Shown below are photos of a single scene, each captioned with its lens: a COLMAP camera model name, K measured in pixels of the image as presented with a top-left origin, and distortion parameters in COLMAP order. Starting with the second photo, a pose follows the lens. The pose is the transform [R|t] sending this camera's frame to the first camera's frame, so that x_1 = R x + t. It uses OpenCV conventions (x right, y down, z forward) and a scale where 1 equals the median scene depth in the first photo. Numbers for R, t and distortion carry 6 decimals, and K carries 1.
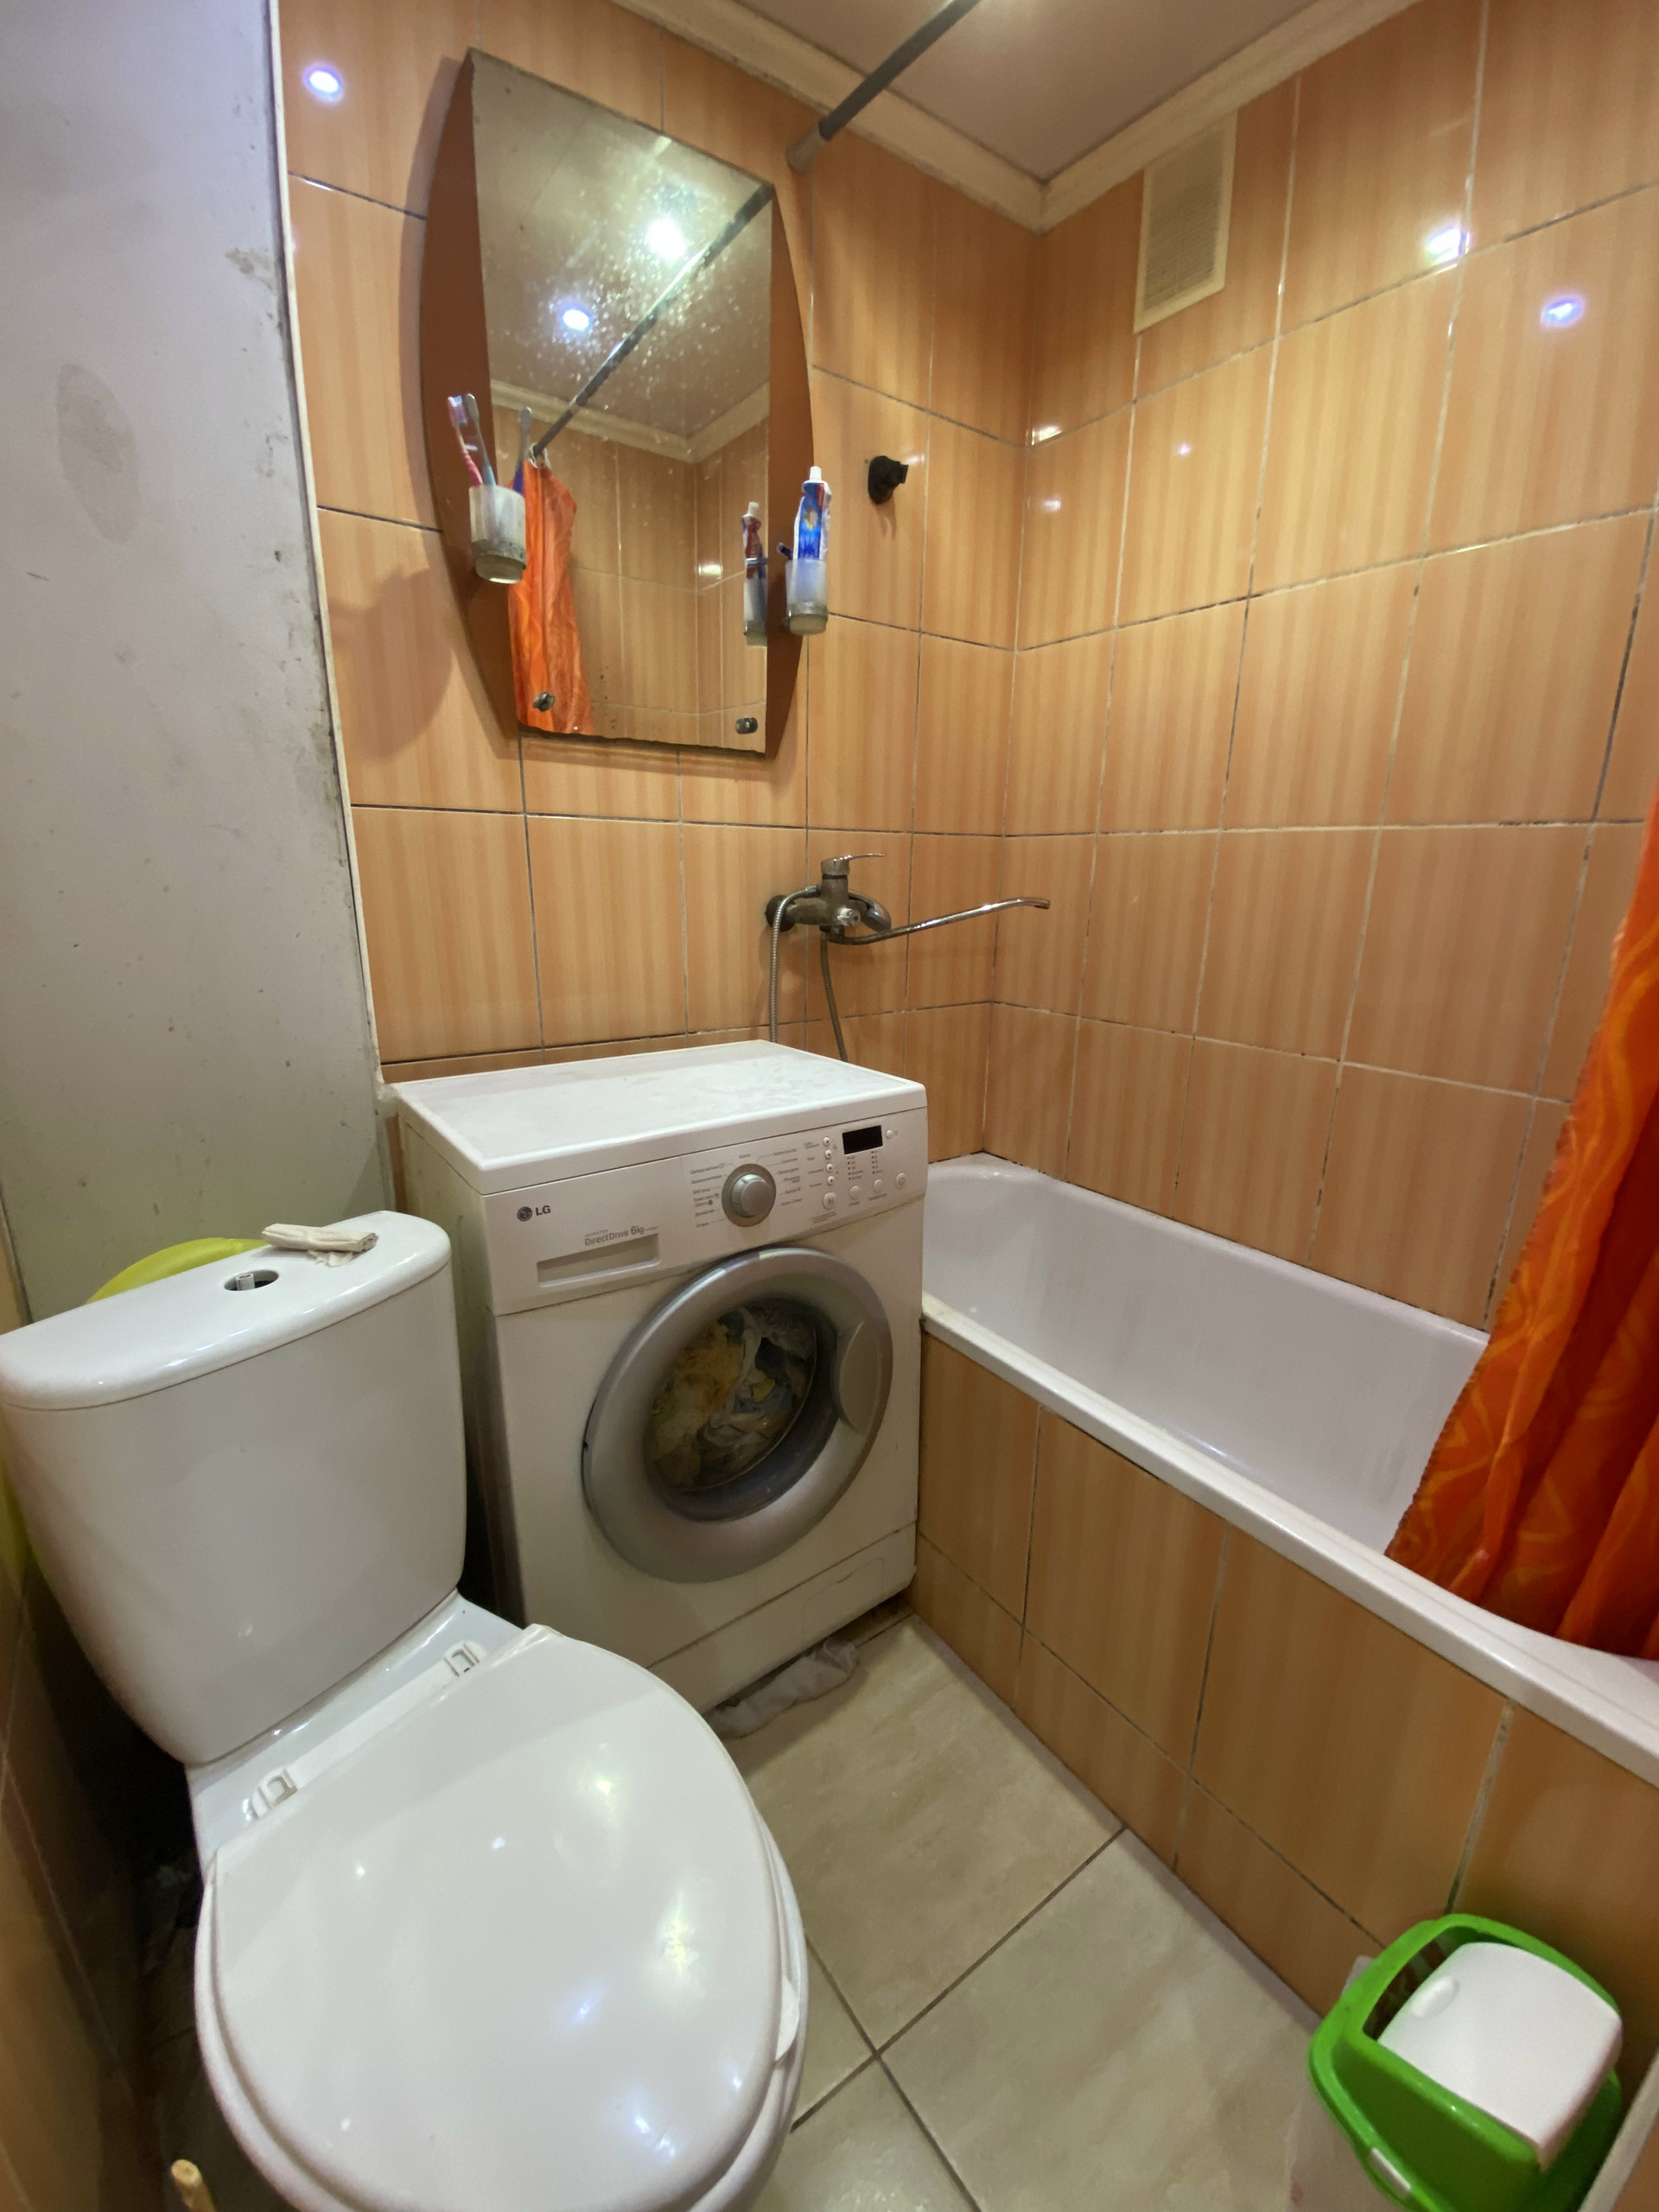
lens RADIAL K [[887.8, 0, 827.1], [0, 887.8, 1102.1], [0, 0, 1]] dist [0.024419, -0.024315]
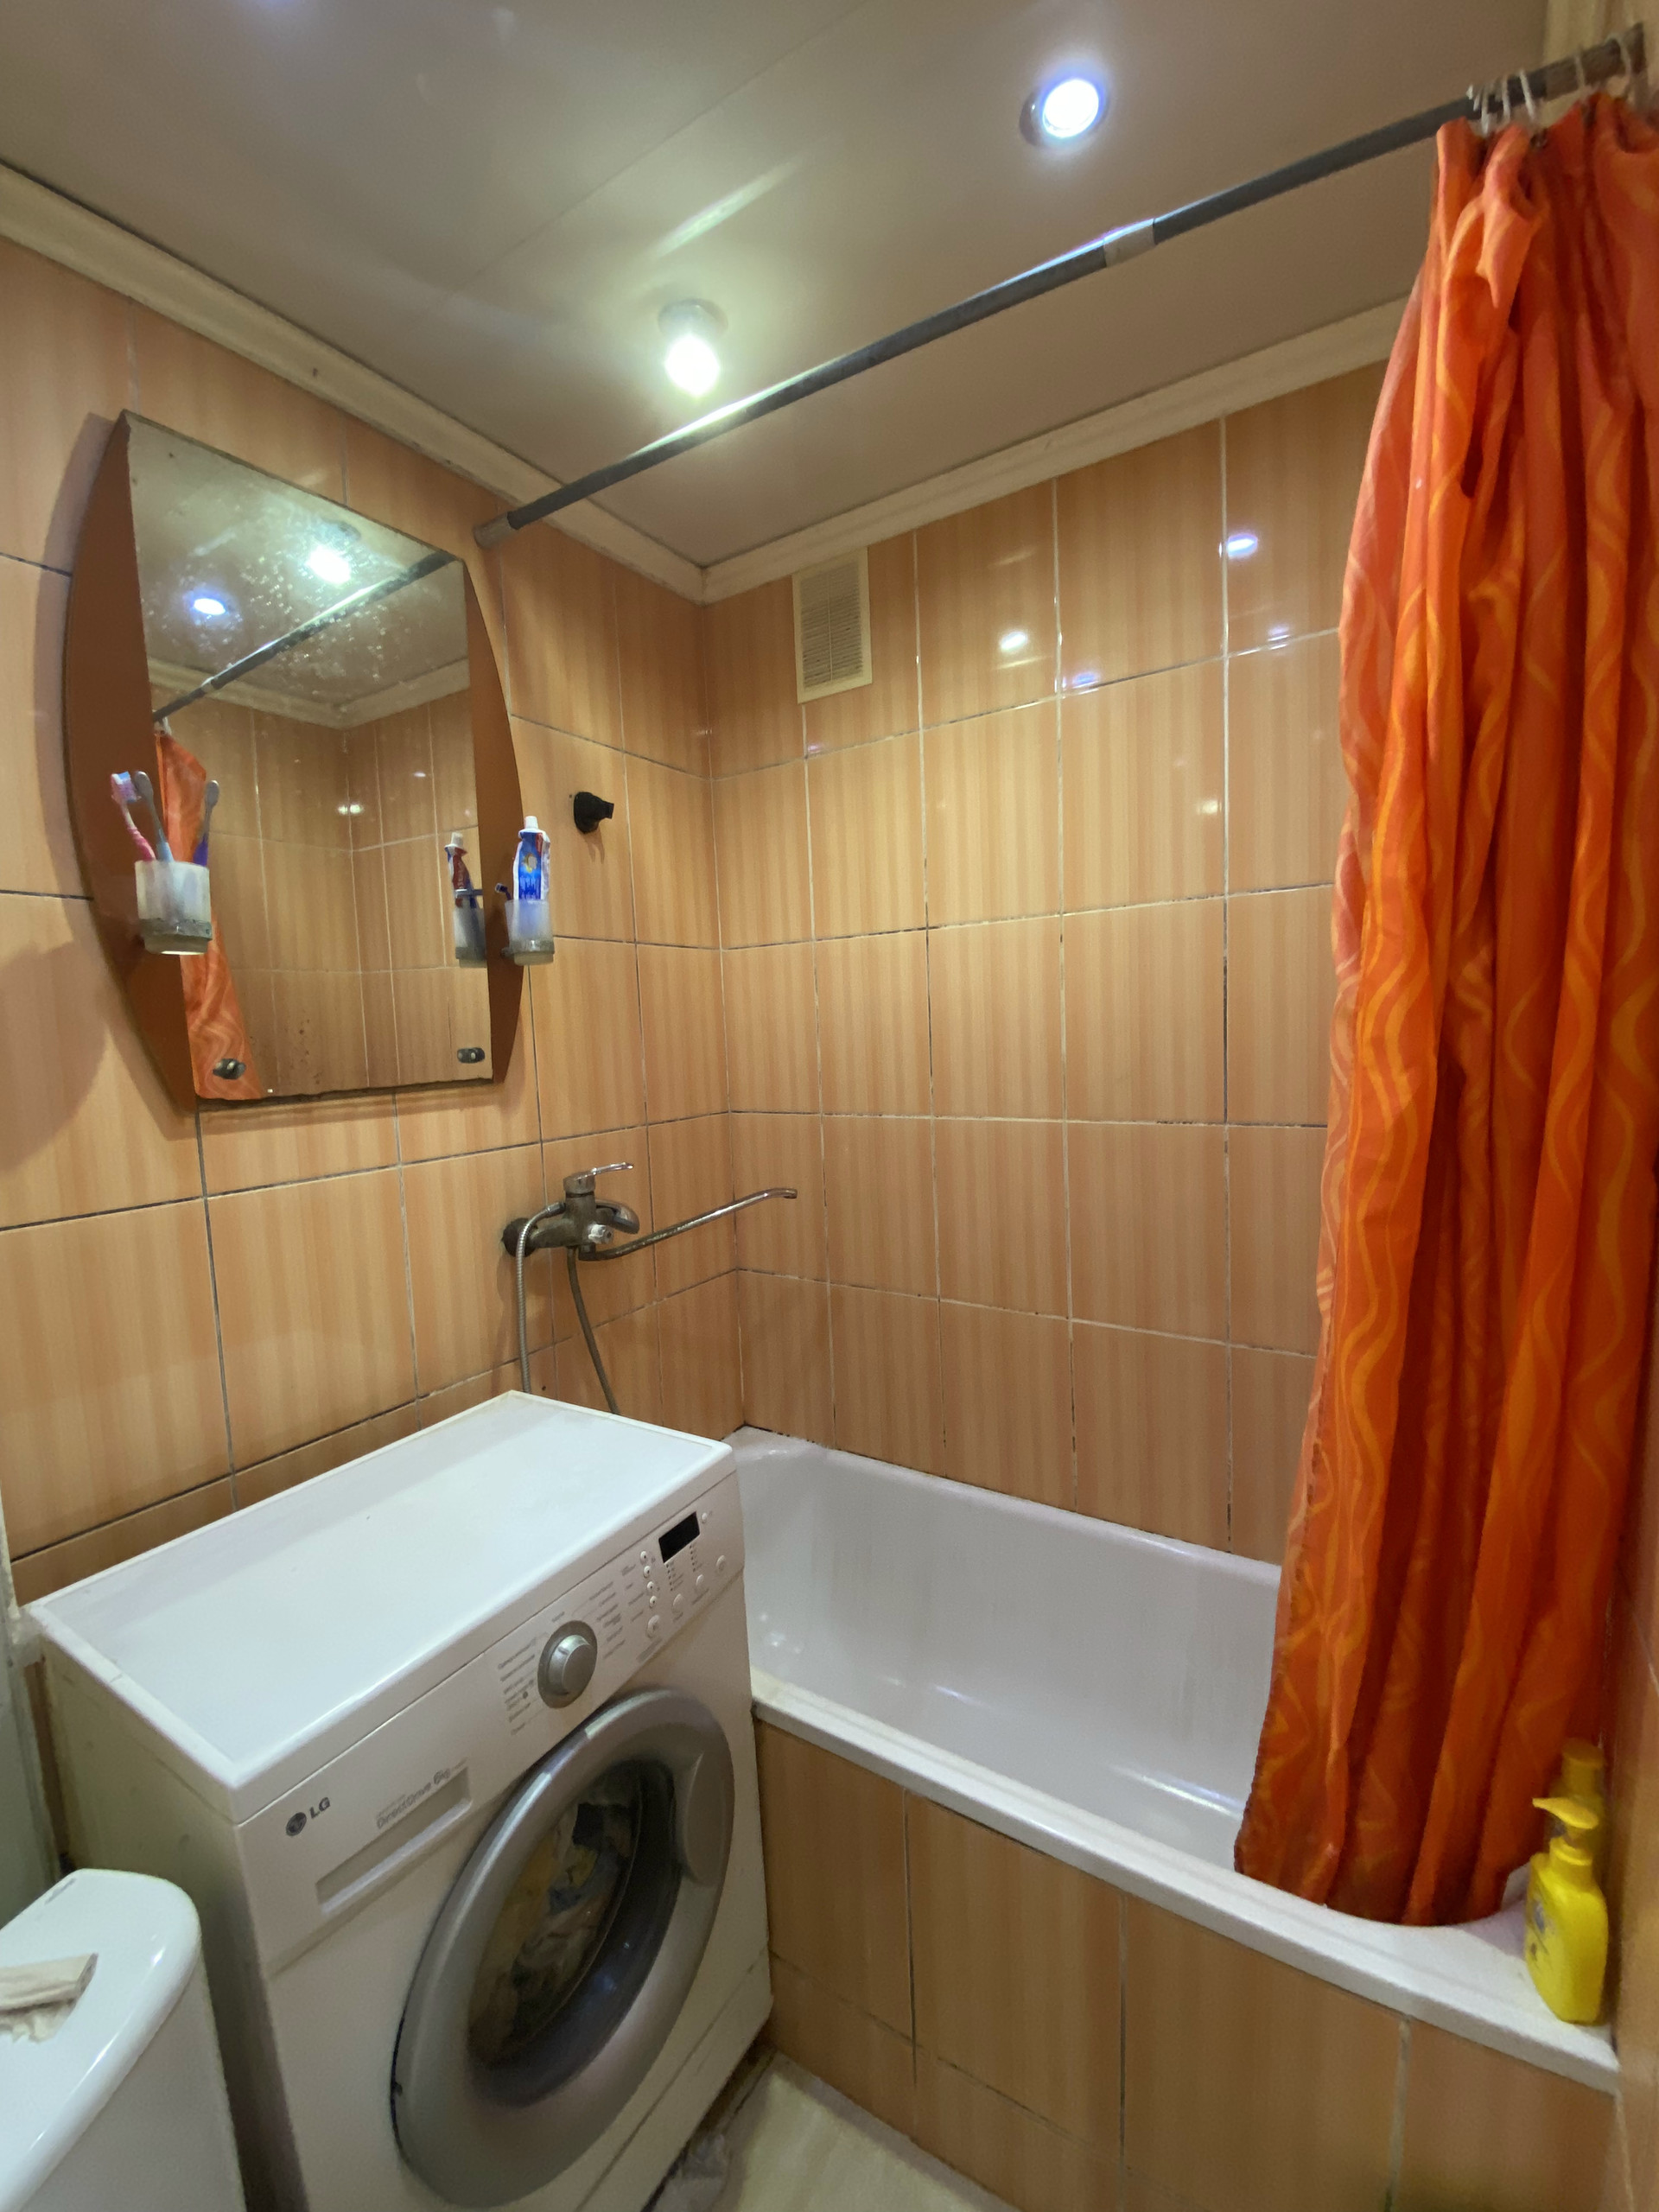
lens RADIAL K [[887.8, 0, 827.1], [0, 887.8, 1102.1], [0, 0, 1]] dist [0.024419, -0.024315]
pose [[0.928421, -0.083741, 0.361969, -0.092279], [0.148131, 0.976914, -0.153935, -0.188172], [-0.340722, 0.196536, 0.919392, 0.023490]]
